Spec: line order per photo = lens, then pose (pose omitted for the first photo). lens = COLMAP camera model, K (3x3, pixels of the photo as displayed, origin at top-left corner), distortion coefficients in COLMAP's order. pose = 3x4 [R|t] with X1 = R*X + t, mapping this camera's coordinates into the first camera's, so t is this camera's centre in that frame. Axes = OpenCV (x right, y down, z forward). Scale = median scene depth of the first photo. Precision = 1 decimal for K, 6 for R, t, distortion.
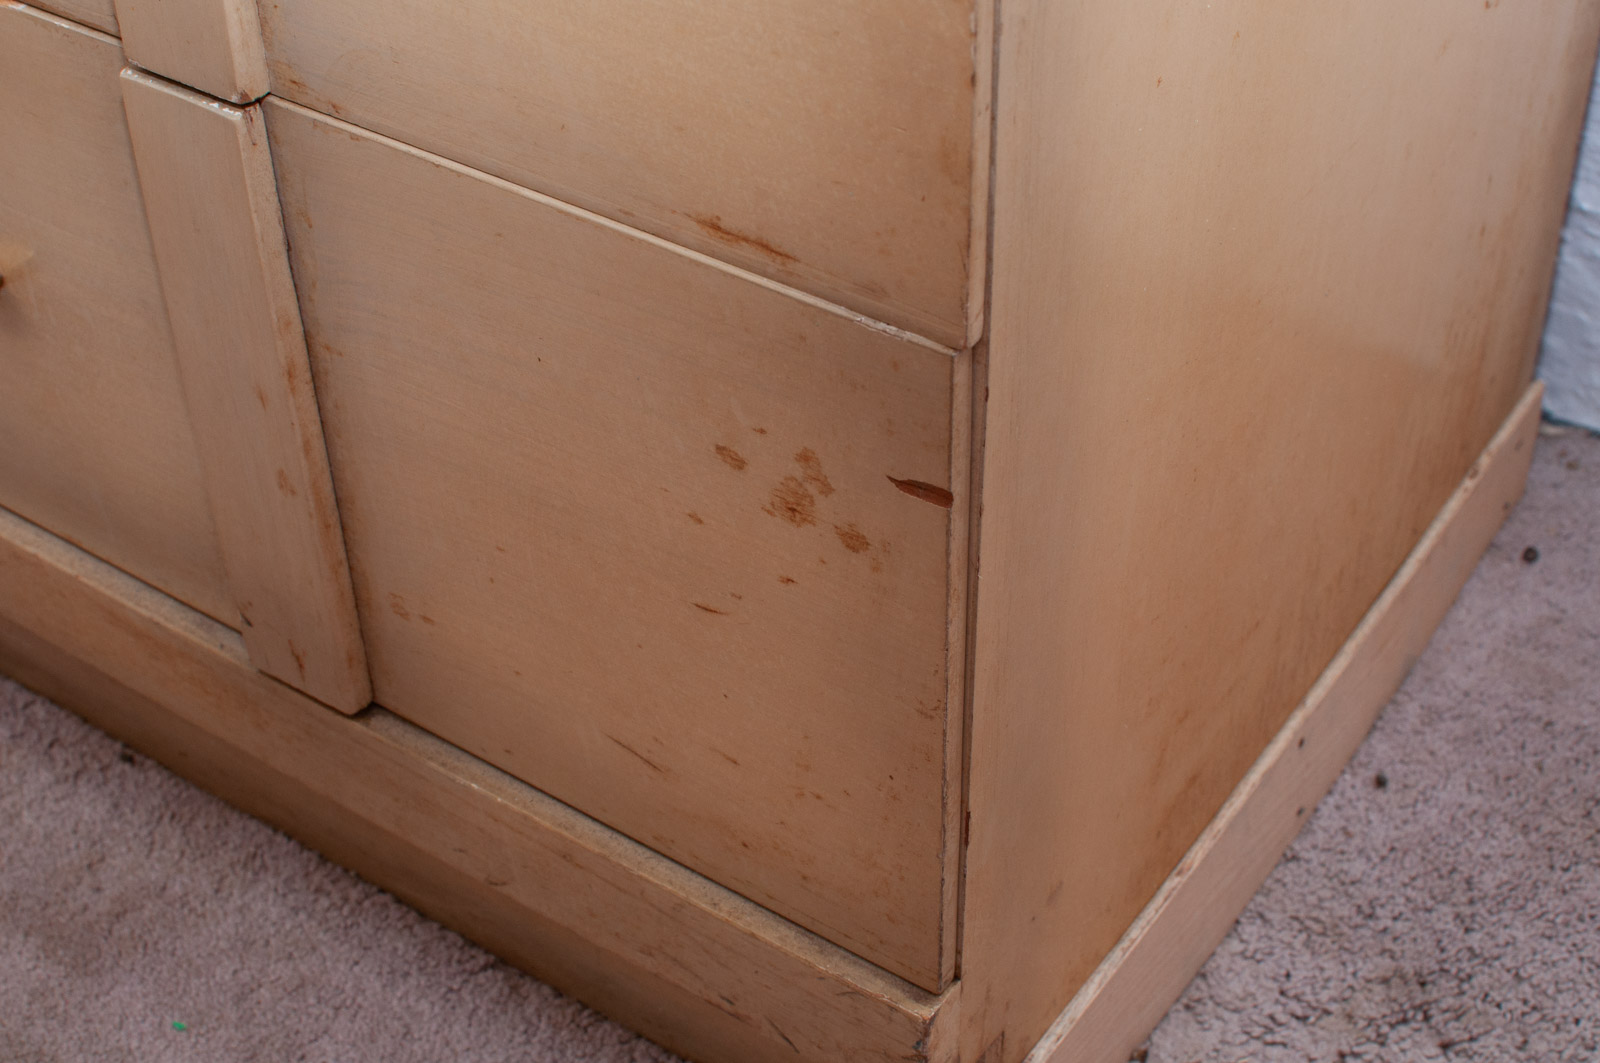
lens RADIAL K [[2453.7, 0, 800.0], [0, 2453.7, 531.5], [0, 0, 1]] dist [-0.199370, 0.230056]
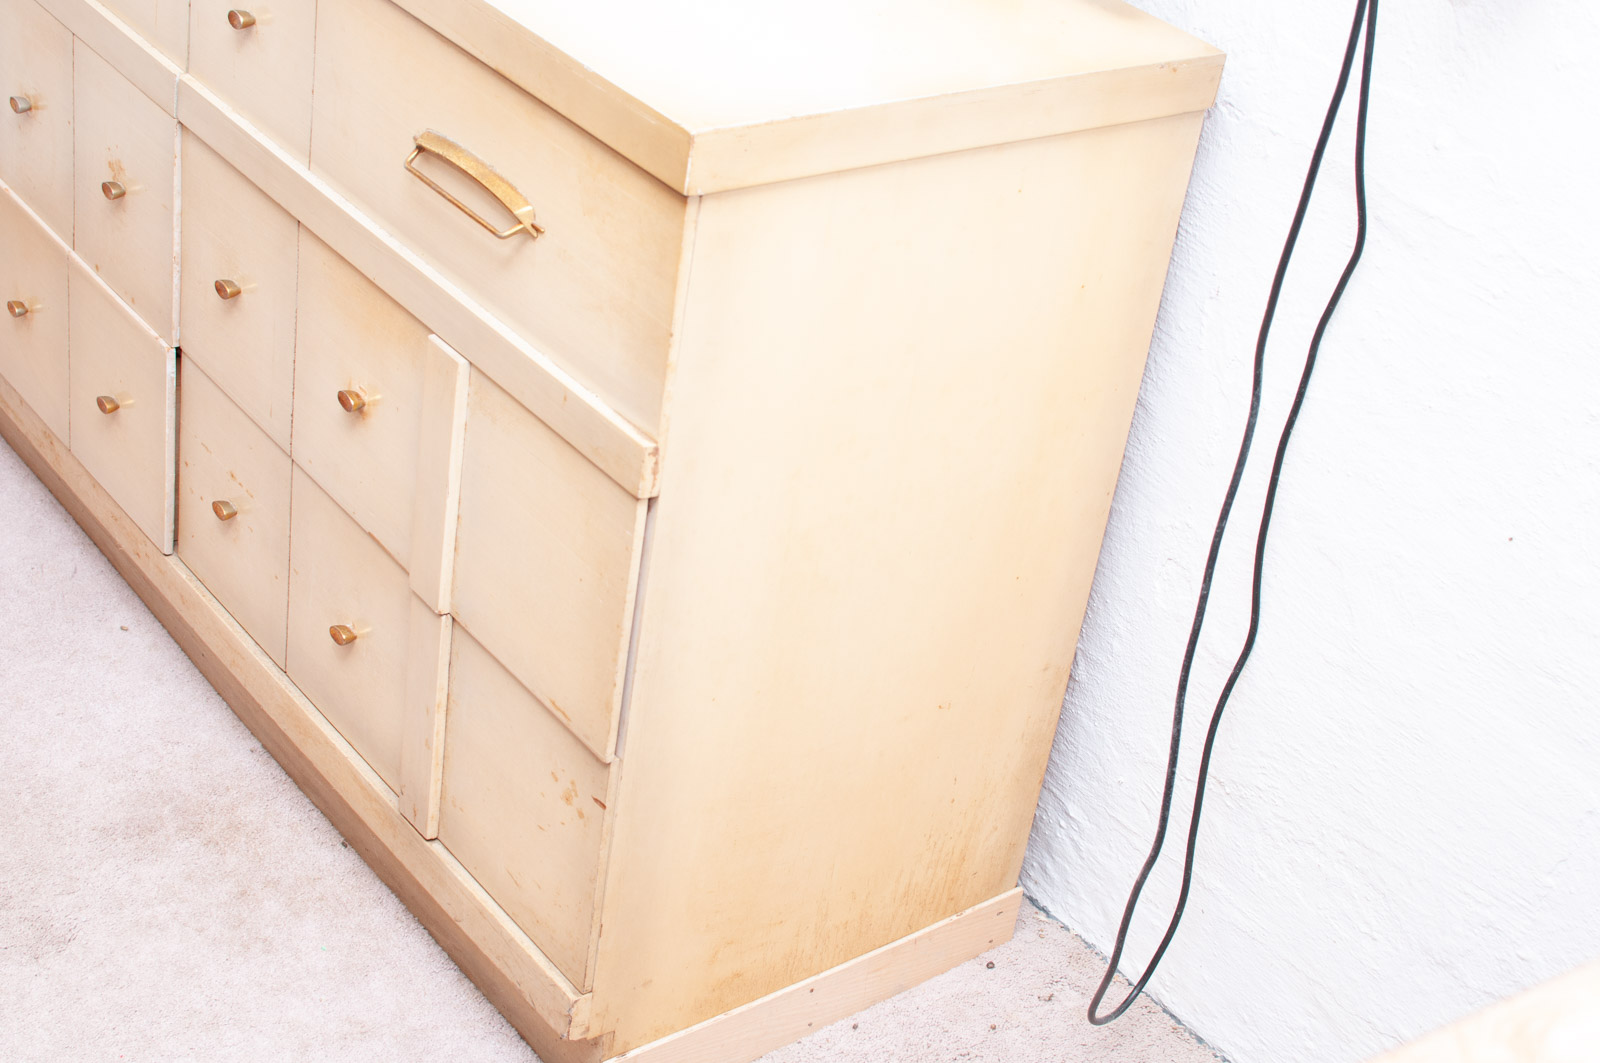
lens RADIAL K [[2453.7, 0, 800.0], [0, 2453.7, 531.5], [0, 0, 1]] dist [-0.199370, 0.230056]
pose [[0.942287, 0.284380, -0.176700, 0.521396], [-0.311572, 0.938003, -0.151897, 0.036576], [0.122549, 0.198186, 0.972473, -1.437077]]
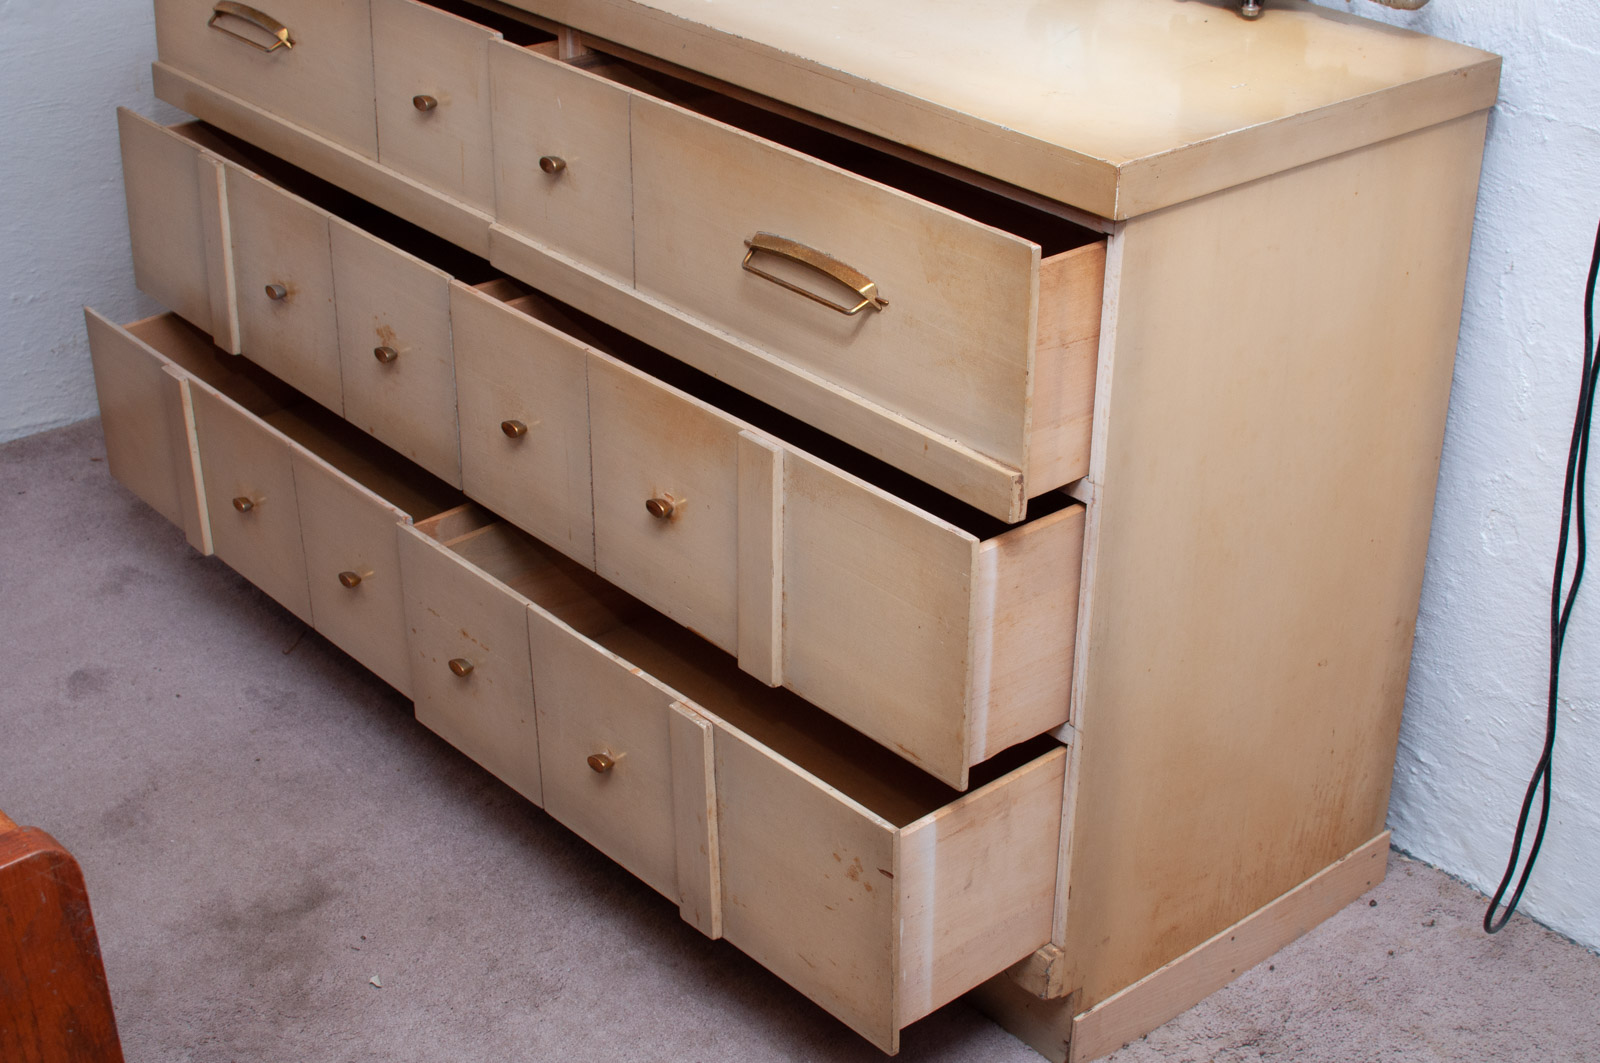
lens RADIAL K [[2453.7, 0, 800.0], [0, 2453.7, 531.5], [0, 0, 1]] dist [-0.199370, 0.230056]
pose [[0.967006, 0.142630, -0.211085, 0.265464], [-0.186492, 0.960804, -0.205127, 0.309180], [0.173554, 0.237725, 0.955702, -1.758100]]
